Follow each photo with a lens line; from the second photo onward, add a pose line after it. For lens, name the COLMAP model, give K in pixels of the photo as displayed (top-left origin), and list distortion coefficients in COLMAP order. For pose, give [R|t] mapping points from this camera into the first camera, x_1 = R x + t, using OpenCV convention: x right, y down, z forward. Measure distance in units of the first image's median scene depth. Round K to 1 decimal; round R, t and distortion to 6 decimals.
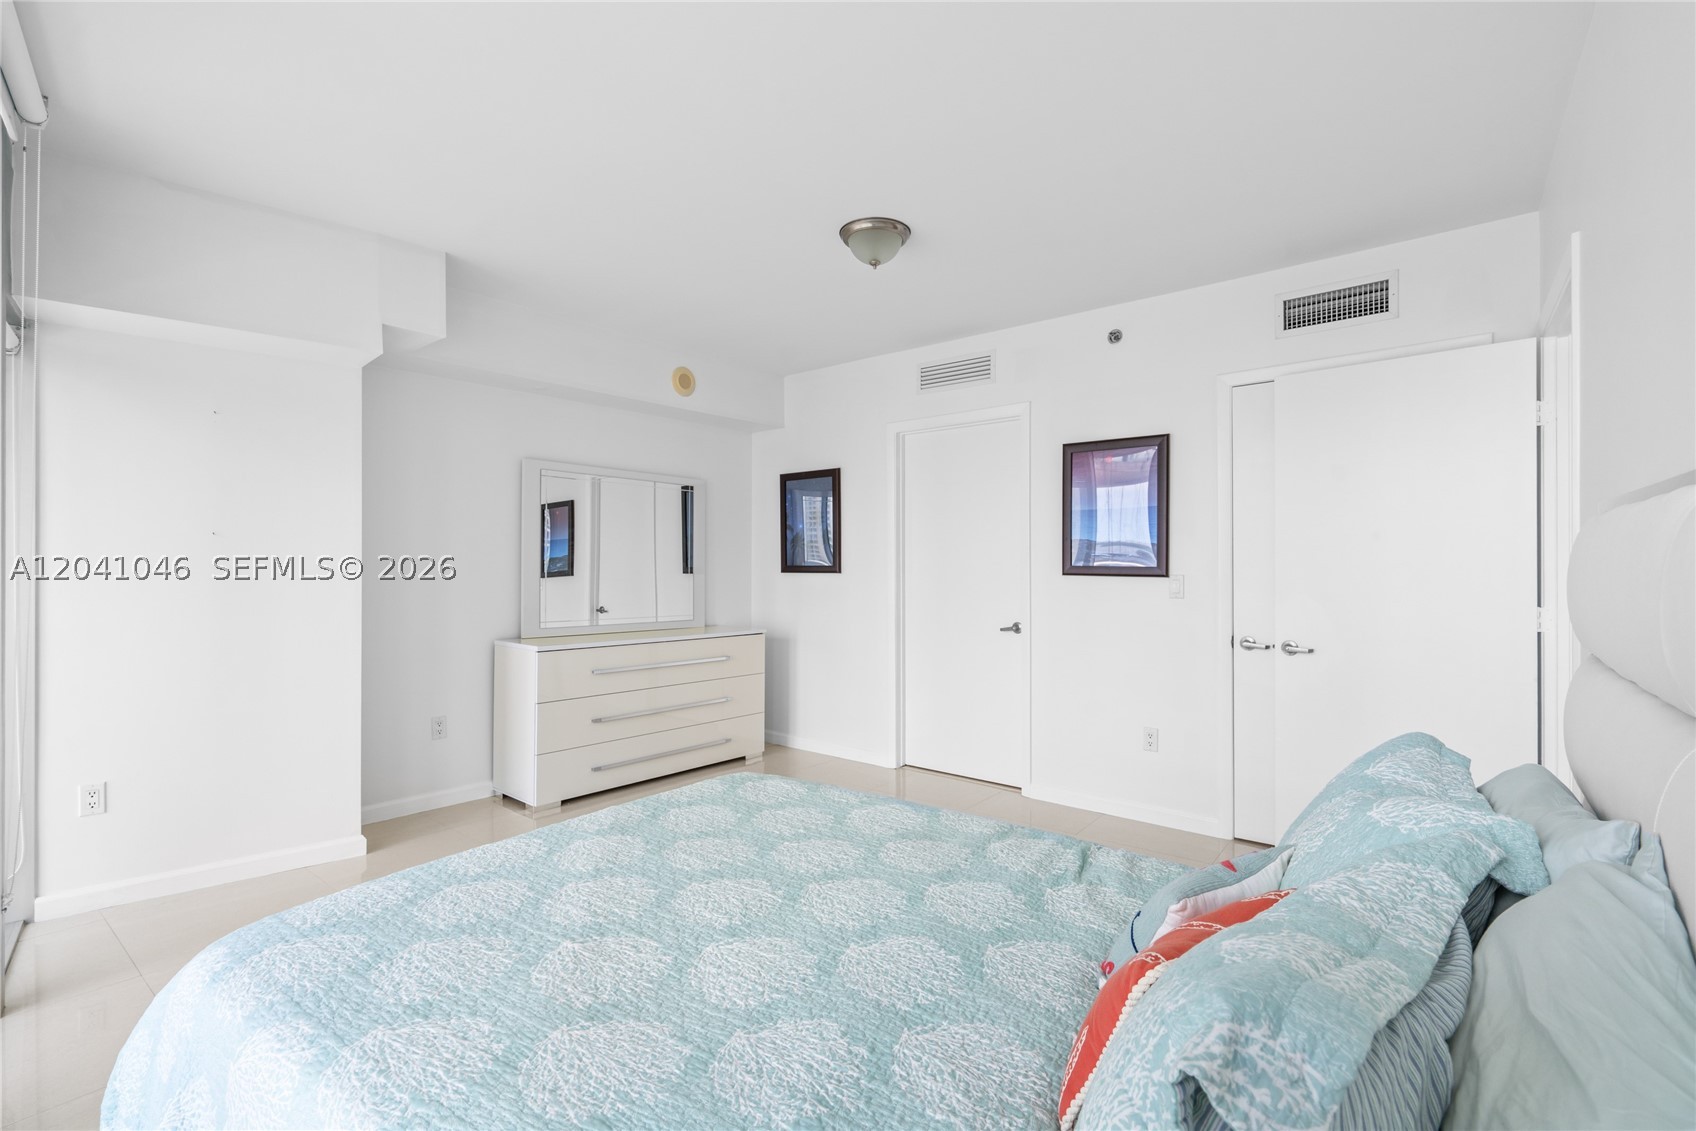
lens RADIAL K [[770.1, 0, 852.3], [0, 770.1, 561.8], [0, 0, 1]] dist [-0.002407, 0.002654]
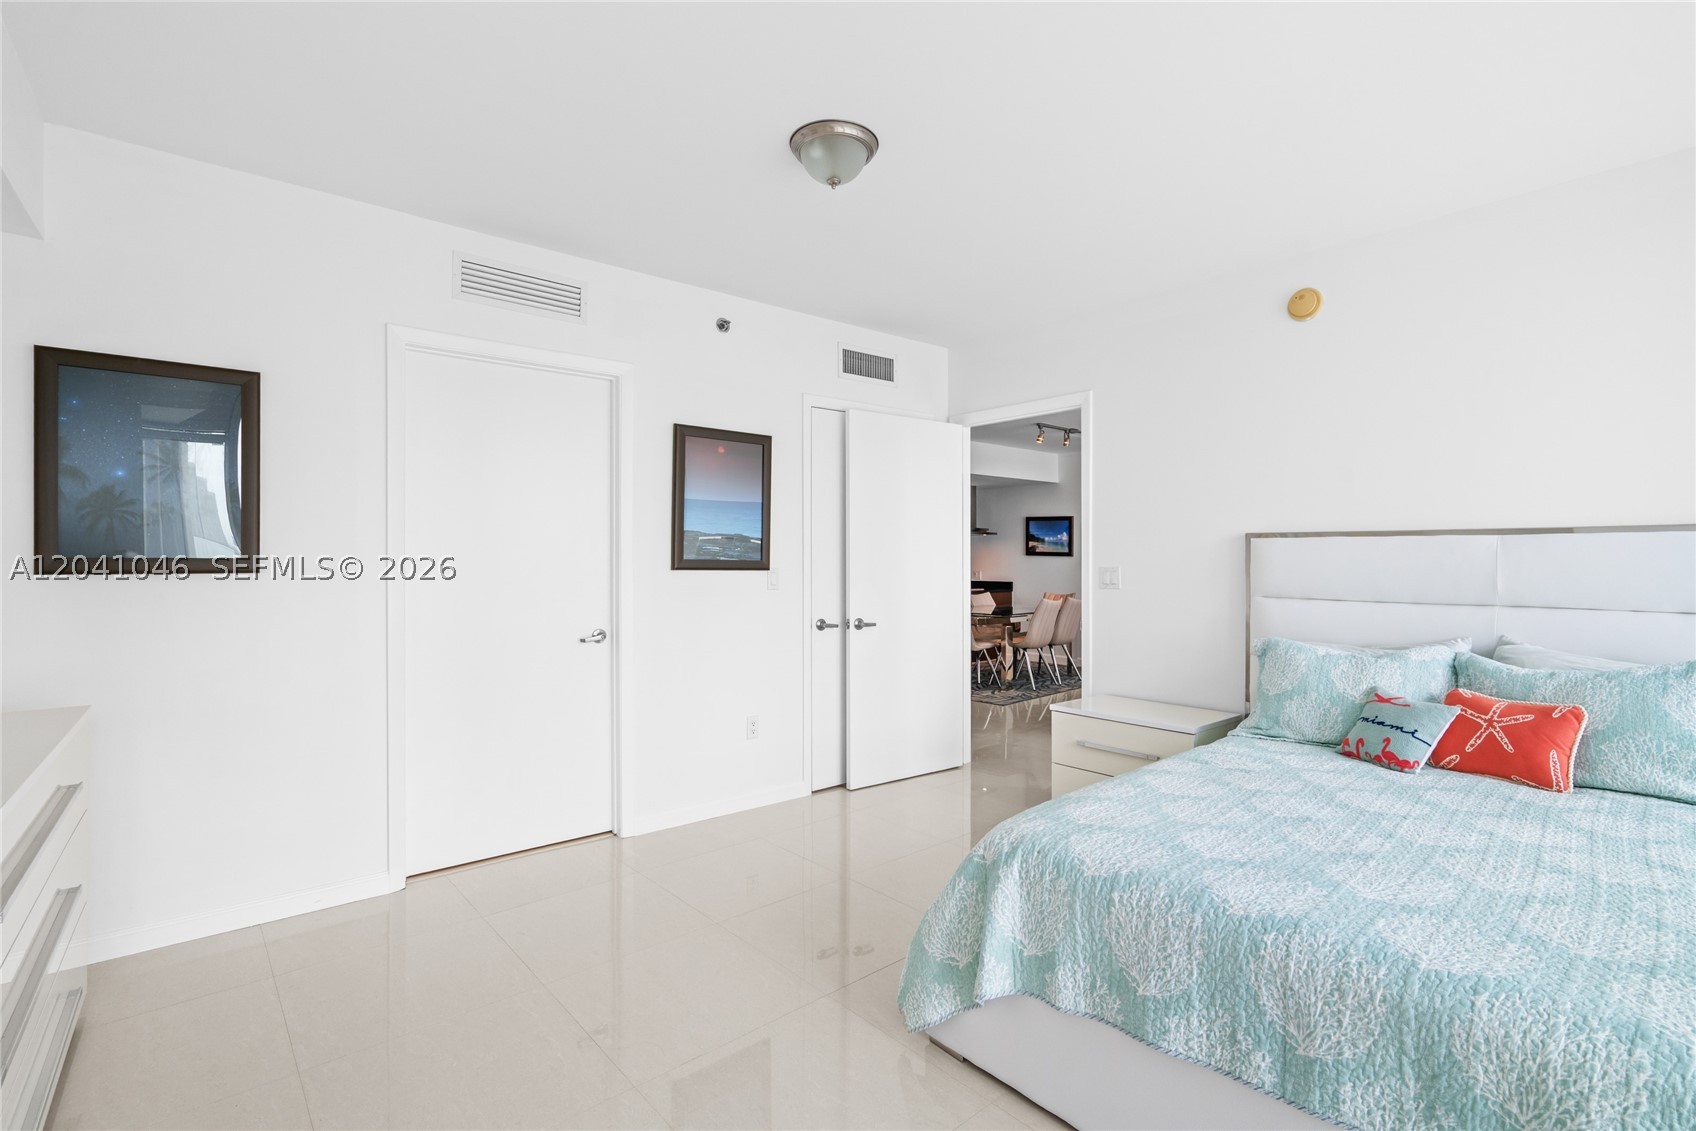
lens RADIAL K [[770.1, 0, 852.3], [0, 770.1, 561.8], [0, 0, 1]] dist [-0.002407, 0.002654]
pose [[0.183583, -0.003831, 0.982997, -0.613519], [-0.003715, 0.999983, 0.004591, 0.003649], [-0.982997, -0.004495, 0.183565, 0.678323]]
